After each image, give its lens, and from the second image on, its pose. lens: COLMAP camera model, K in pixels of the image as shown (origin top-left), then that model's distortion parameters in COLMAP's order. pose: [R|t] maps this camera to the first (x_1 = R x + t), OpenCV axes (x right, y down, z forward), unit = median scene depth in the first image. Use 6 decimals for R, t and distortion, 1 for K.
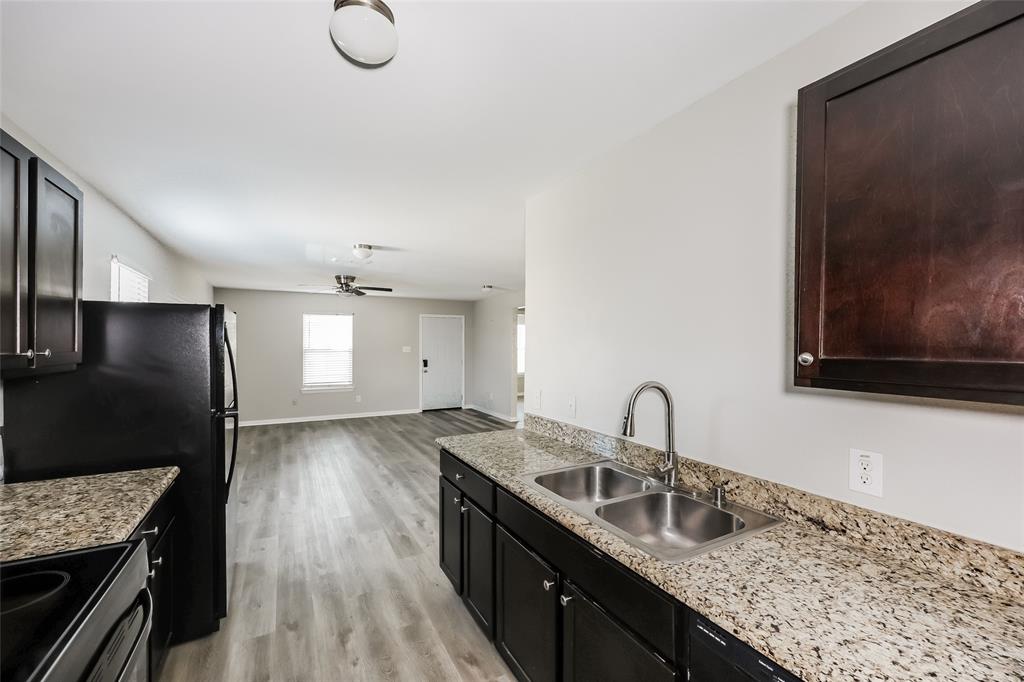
lens RADIAL K [[420.7, 0, 511.2], [0, 420.7, 344.8], [0, 0, 1]] dist [-0.001015, 0.000116]
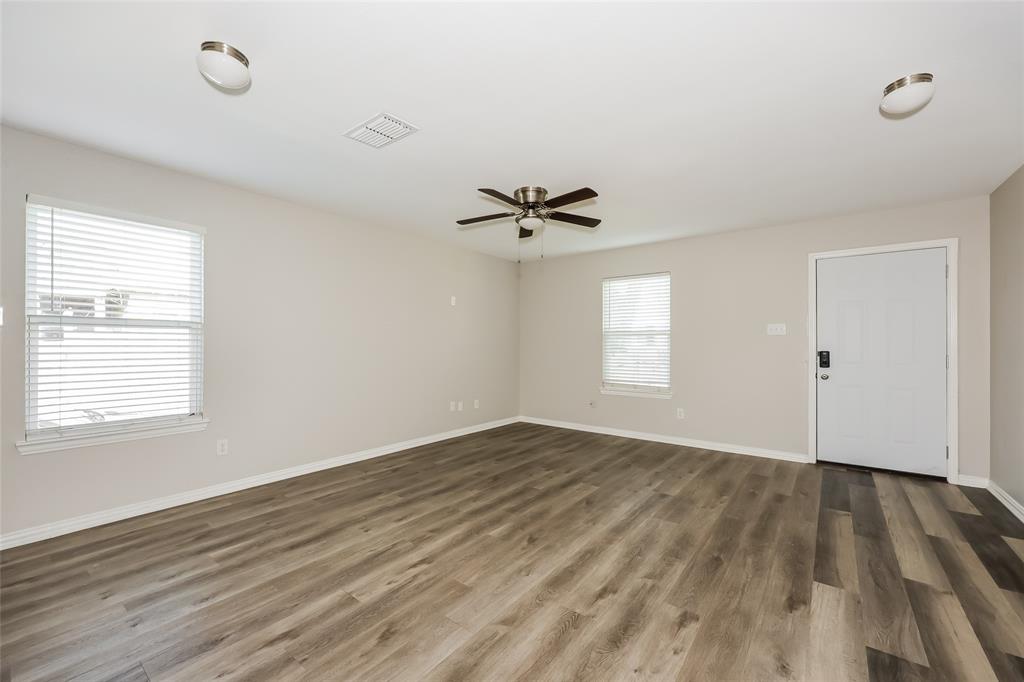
lens RADIAL K [[417.0, 0, 511.4], [0, 417.0, 342.4], [0, 0, 1]] dist [-0.000040, 0.000351]
pose [[0.407166, 0.000101, -0.913354, 0.164785], [-0.005018, 0.999985, -0.002127, 0.064707], [0.913341, 0.005449, 0.407160, 1.157773]]
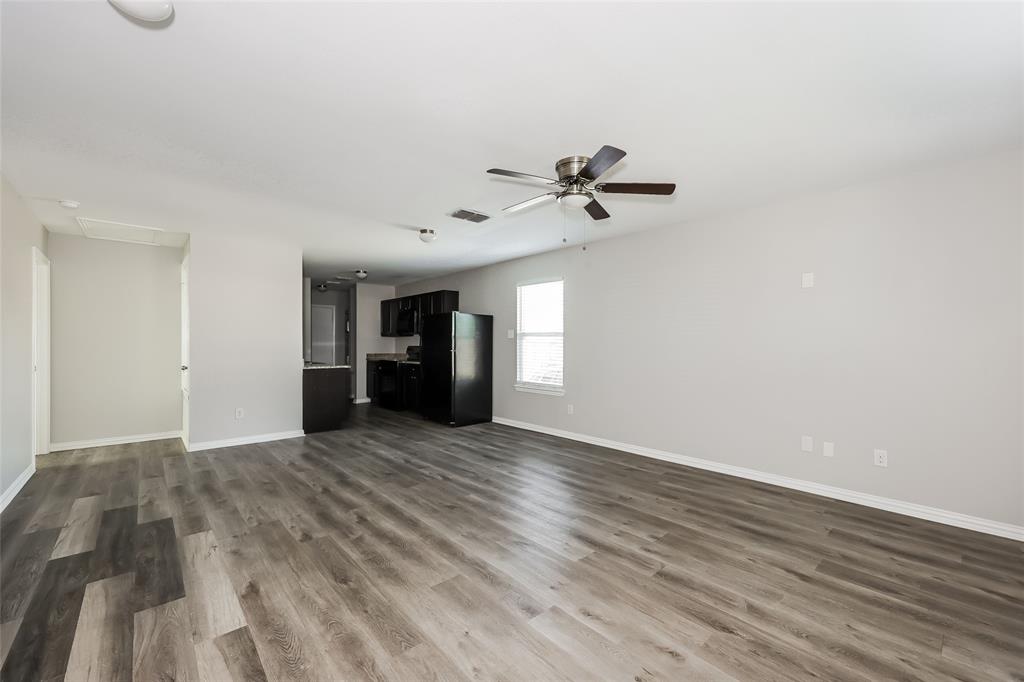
lens RADIAL K [[417.0, 0, 511.4], [0, 417.0, 342.4], [0, 0, 1]] dist [-0.000040, 0.000351]
pose [[-0.973831, -0.002315, -0.227261, -0.338332], [-0.002205, 0.999997, -0.000735, 0.060689], [0.227262, -0.000214, -0.973834, 2.229537]]
